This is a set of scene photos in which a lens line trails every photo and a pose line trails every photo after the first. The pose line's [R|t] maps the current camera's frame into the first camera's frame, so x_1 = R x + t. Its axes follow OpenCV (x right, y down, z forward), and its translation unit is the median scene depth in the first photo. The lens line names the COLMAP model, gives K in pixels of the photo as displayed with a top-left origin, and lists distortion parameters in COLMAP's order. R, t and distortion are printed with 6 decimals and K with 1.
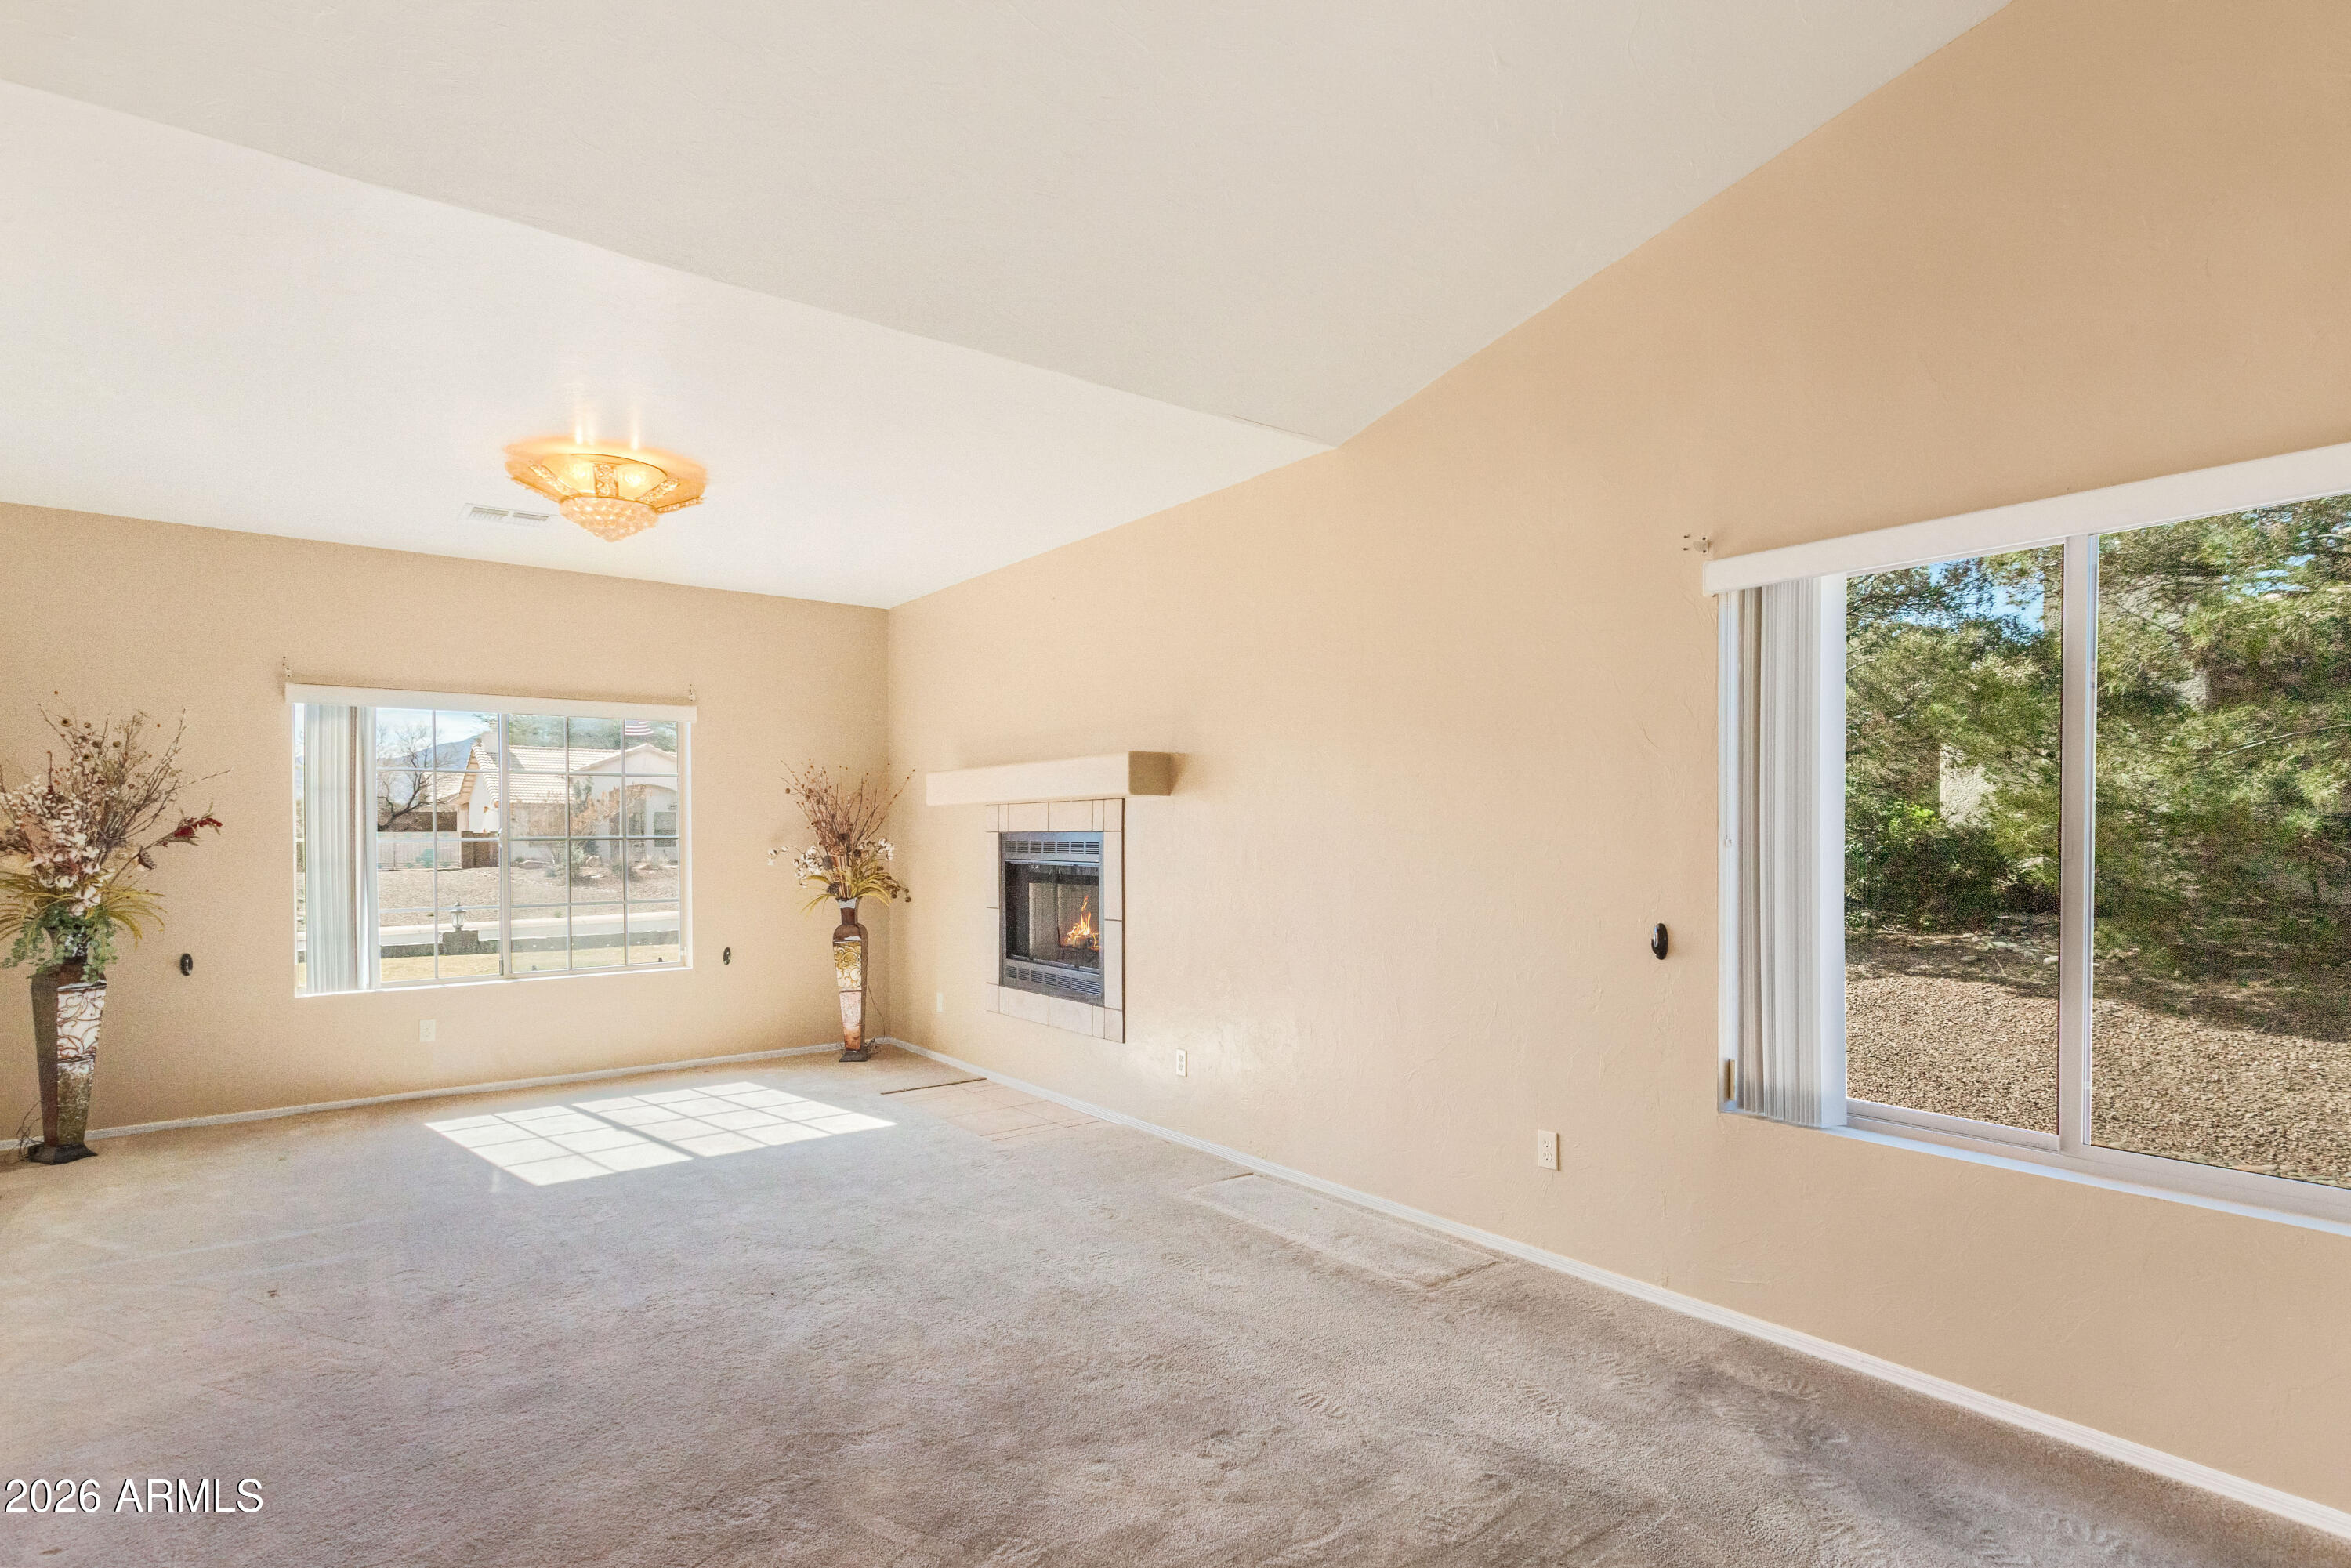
lens RADIAL K [[1196.5, 0, 1179.0], [0, 1196.5, 878.2], [0, 0, 1]] dist [0.000713, -0.000040]
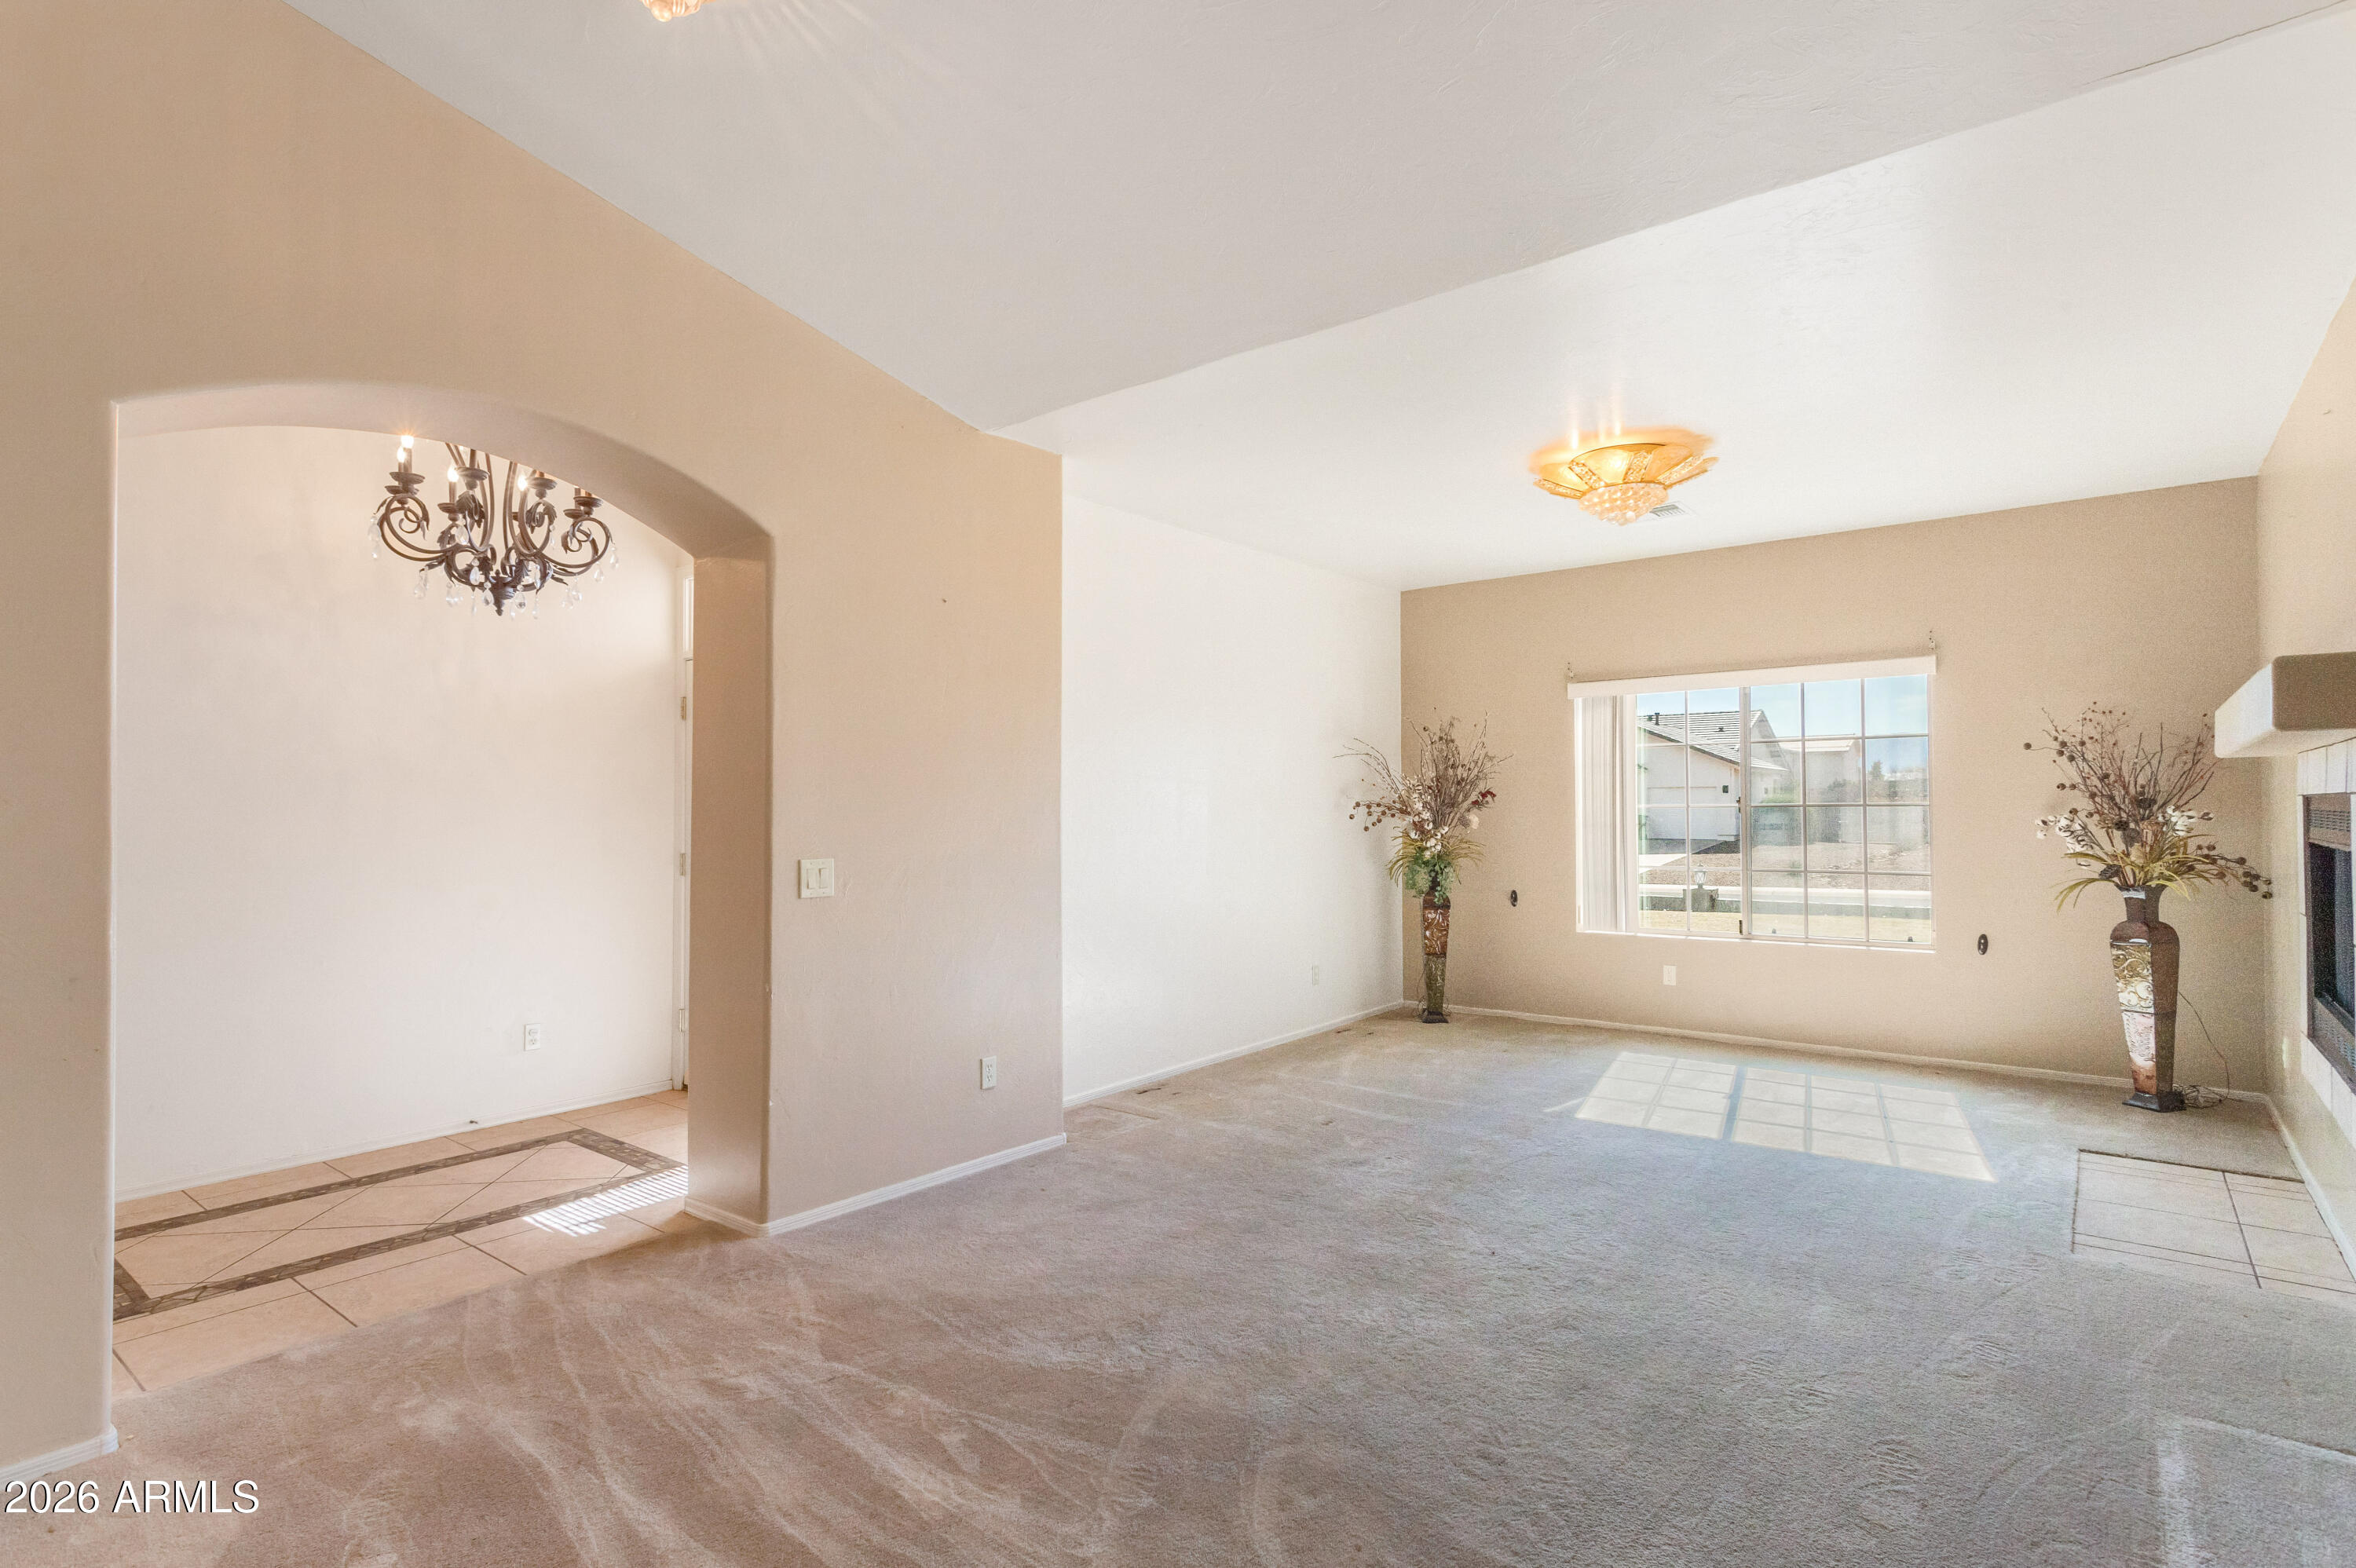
lens RADIAL K [[1147.4, 0, 1171.1], [0, 1147.4, 810.0], [0, 0, 1]] dist [0.011104, 0.000433]
pose [[0.235376, 0.004223, -0.971895, 0.304089], [-0.032160, 0.999477, -0.003446, -0.009397], [0.971372, 0.032067, 0.235389, 0.270093]]
